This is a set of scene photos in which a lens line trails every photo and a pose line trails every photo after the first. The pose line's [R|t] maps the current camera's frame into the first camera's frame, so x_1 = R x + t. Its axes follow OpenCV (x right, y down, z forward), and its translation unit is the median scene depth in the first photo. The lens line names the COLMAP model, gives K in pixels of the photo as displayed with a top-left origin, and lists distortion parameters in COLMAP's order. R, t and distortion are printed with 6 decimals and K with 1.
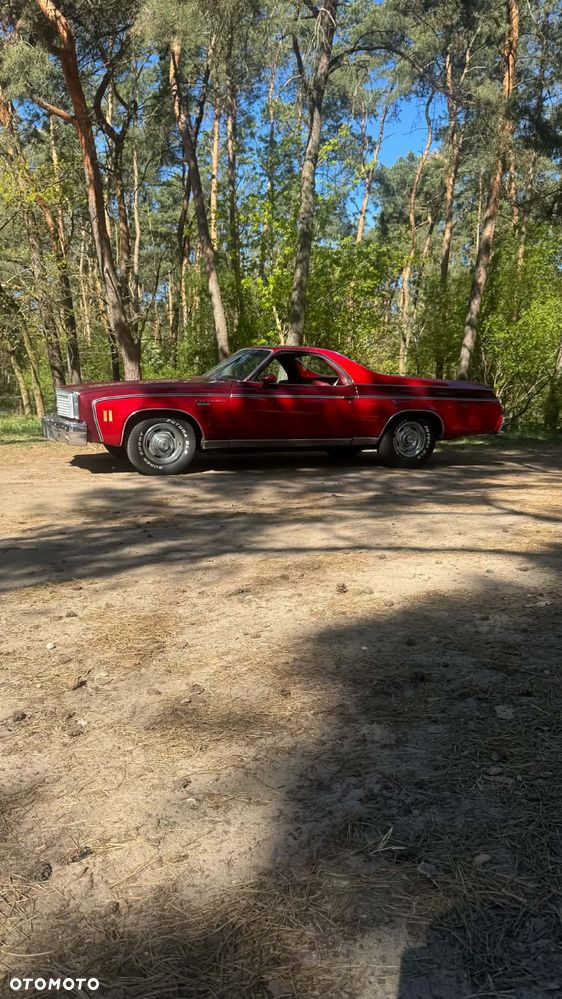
lens RADIAL K [[730.9, 0, 281.0], [0, 730.9, 499.5], [0, 0, 1]] dist [0.100665, -0.154221]
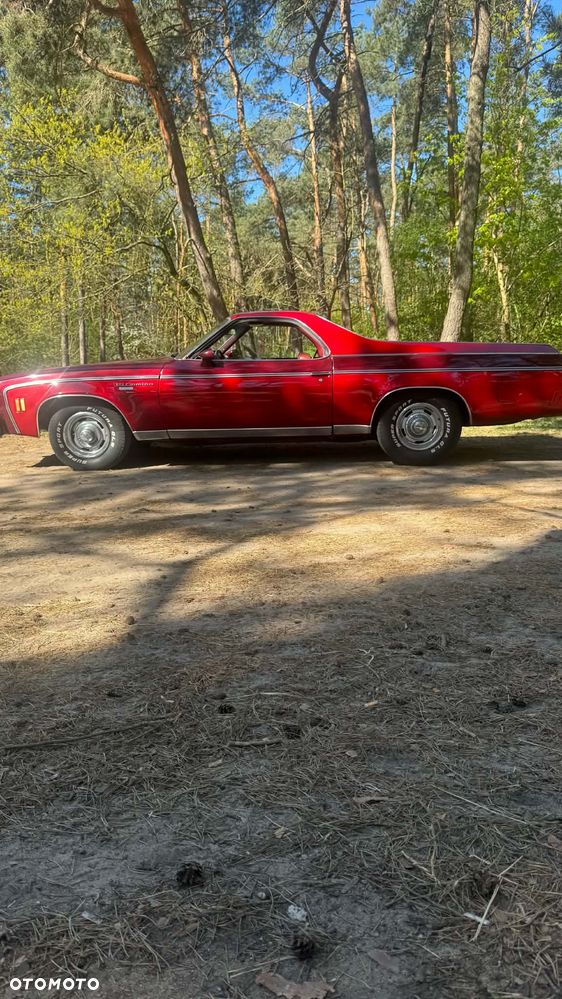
lens RADIAL K [[730.9, 0, 281.0], [0, 730.9, 499.5], [0, 0, 1]] dist [0.100665, -0.154221]
pose [[0.886215, 0.042542, -0.461317, 0.263538], [-0.026120, 0.998779, 0.041927, -0.024297], [0.462538, -0.025107, 0.886244, 0.188836]]
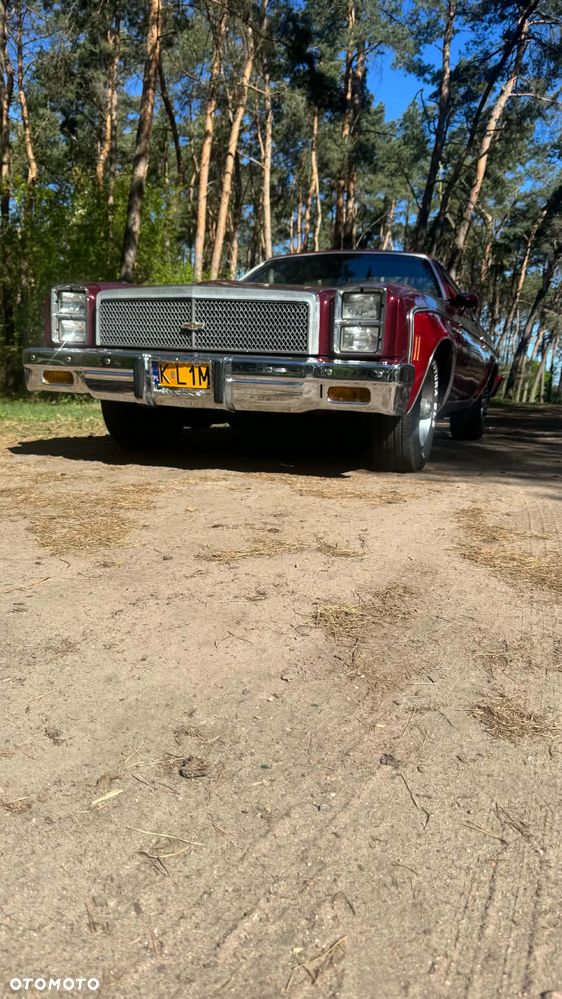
lens RADIAL K [[730.9, 0, 281.0], [0, 730.9, 499.5], [0, 0, 1]] dist [0.100665, -0.154221]
pose [[0.704473, -0.090882, 0.703888, -0.354187], [0.074484, 0.995758, 0.054021, -0.029066], [-0.705812, 0.014372, 0.708253, 0.419147]]
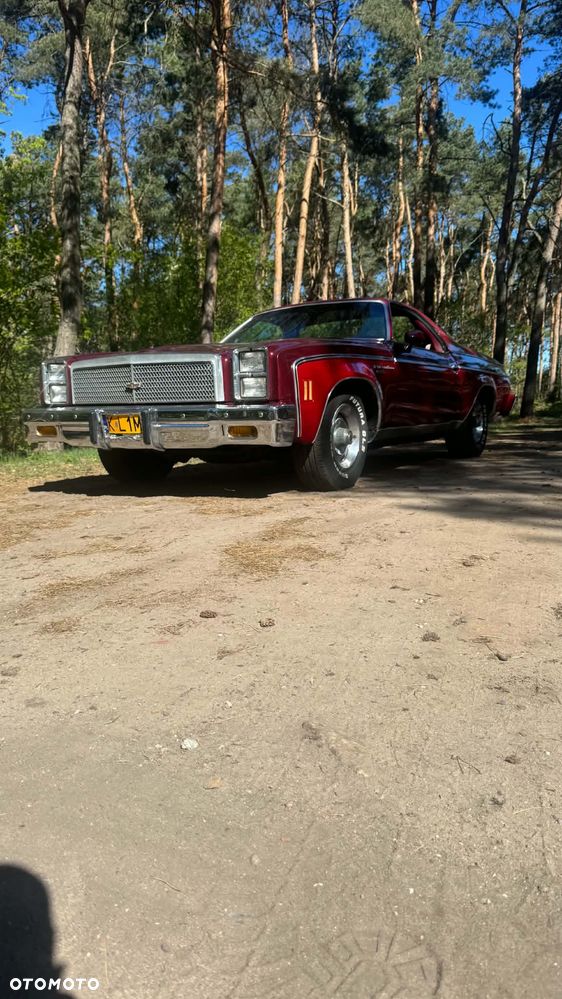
lens RADIAL K [[730.9, 0, 281.0], [0, 730.9, 499.5], [0, 0, 1]] dist [0.100665, -0.154221]
pose [[0.813780, -0.100682, 0.572385, -0.326148], [0.122187, 0.992507, 0.000863, -0.018250], [-0.568183, 0.069236, 0.819984, 0.307165]]
